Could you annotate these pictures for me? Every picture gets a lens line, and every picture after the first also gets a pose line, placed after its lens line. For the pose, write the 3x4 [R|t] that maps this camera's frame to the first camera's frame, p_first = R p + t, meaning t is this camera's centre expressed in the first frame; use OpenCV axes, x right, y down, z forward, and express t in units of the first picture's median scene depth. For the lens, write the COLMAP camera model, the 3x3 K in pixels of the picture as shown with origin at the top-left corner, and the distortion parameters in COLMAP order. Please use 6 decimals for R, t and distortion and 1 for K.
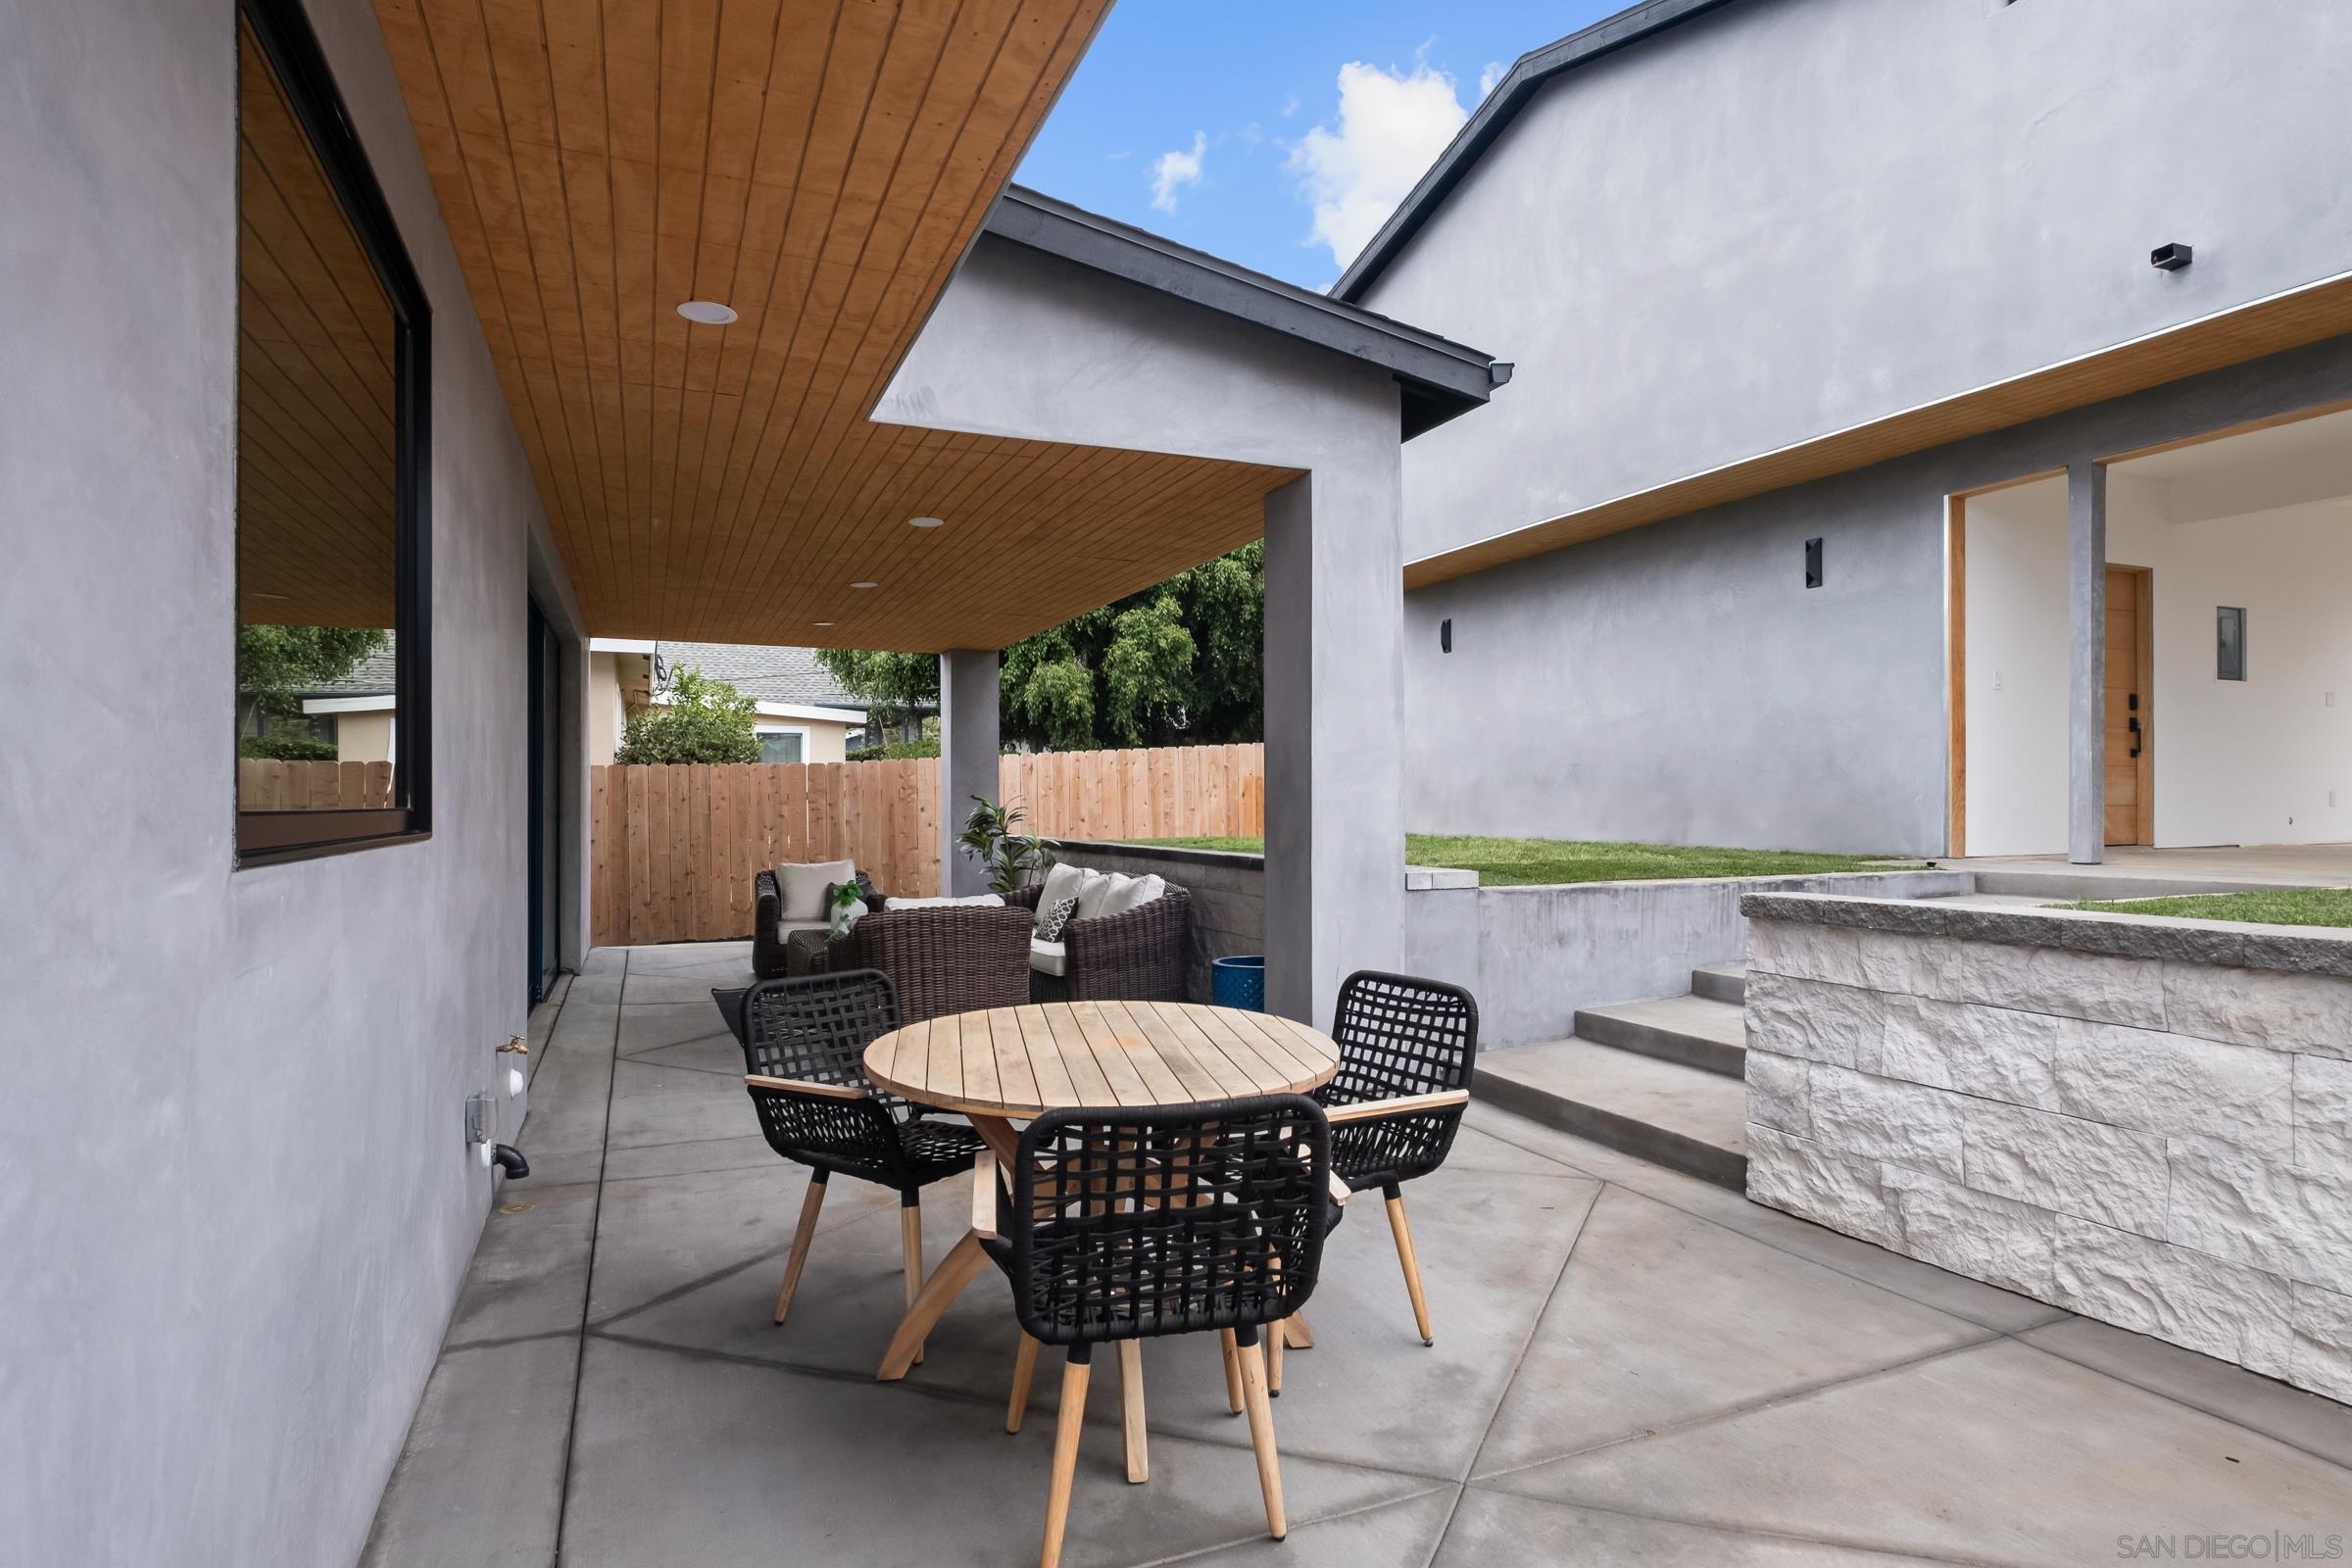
lens RADIAL K [[1274.5, 0, 1178.0], [0, 1274.5, 784.5], [0, 0, 1]] dist [-0.003119, -0.000172]
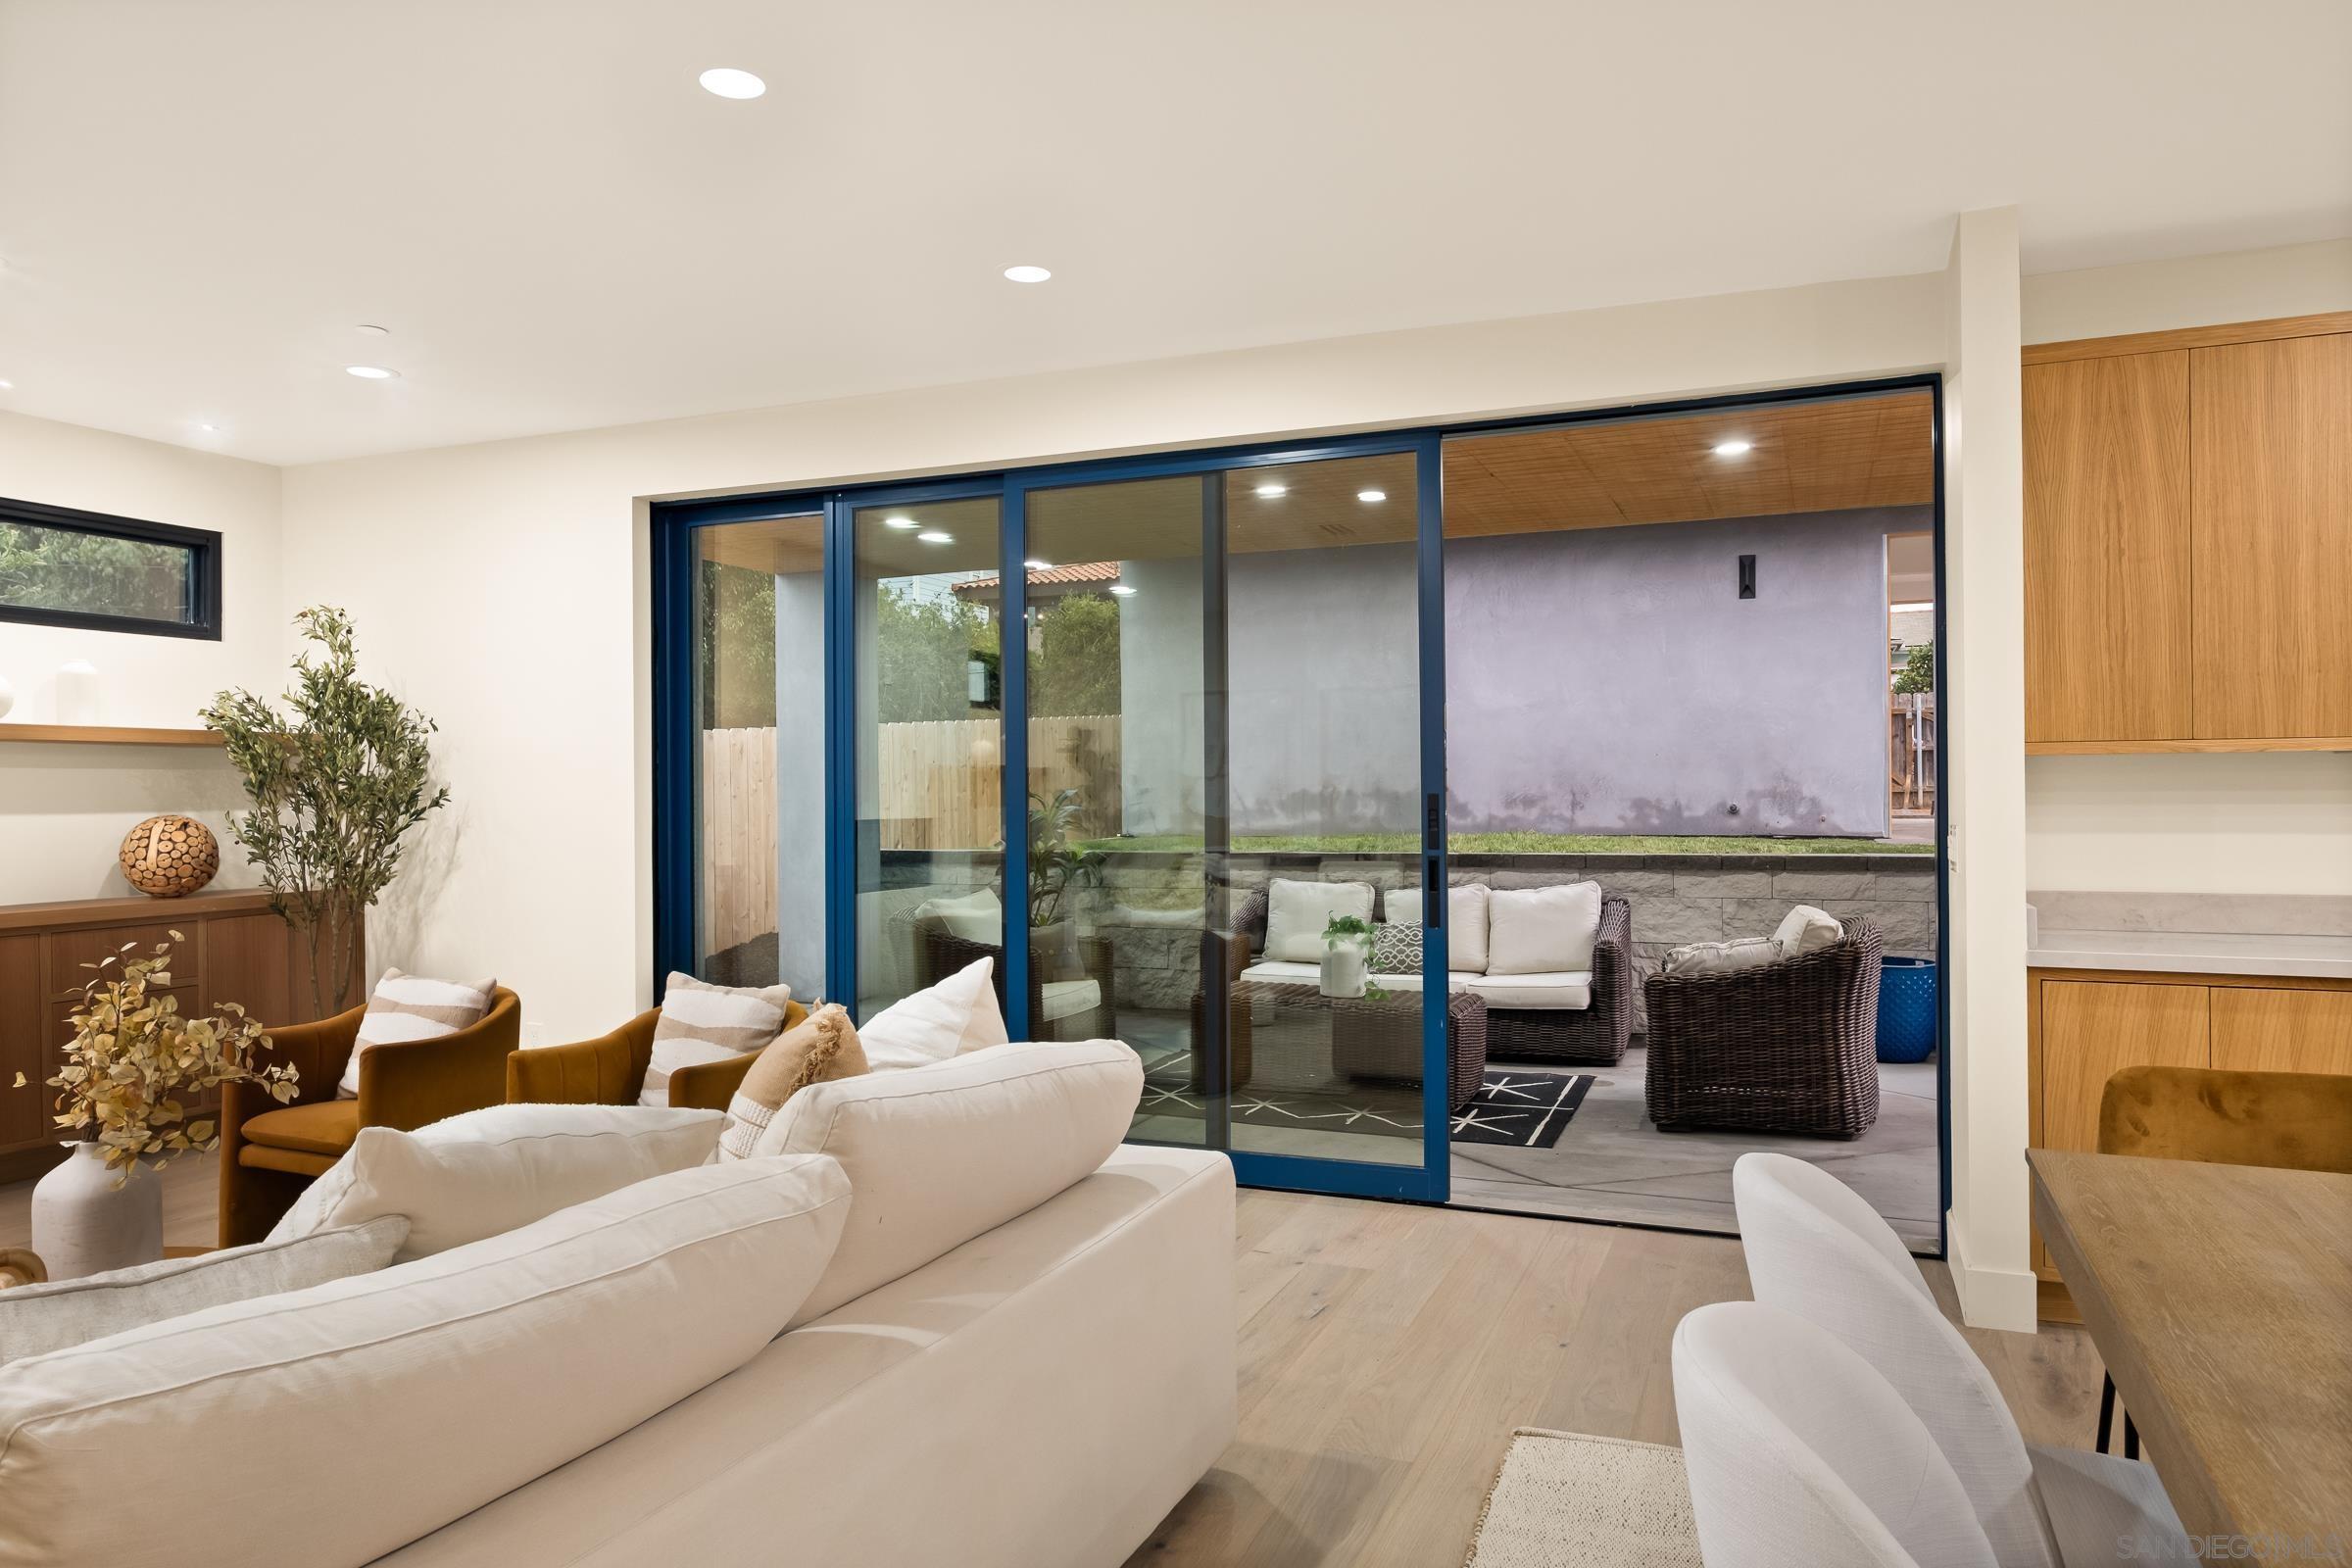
lens RADIAL K [[1506.5, 0, 1168.9], [0, 1506.5, 776.8], [0, 0, 1]] dist [-0.025404, -0.002022]
pose [[0.736439, 0.001925, 0.676501, -0.751071], [-0.002969, 0.999996, 0.000387, 0.001196], [-0.676497, -0.002294, 0.736442, 0.380101]]
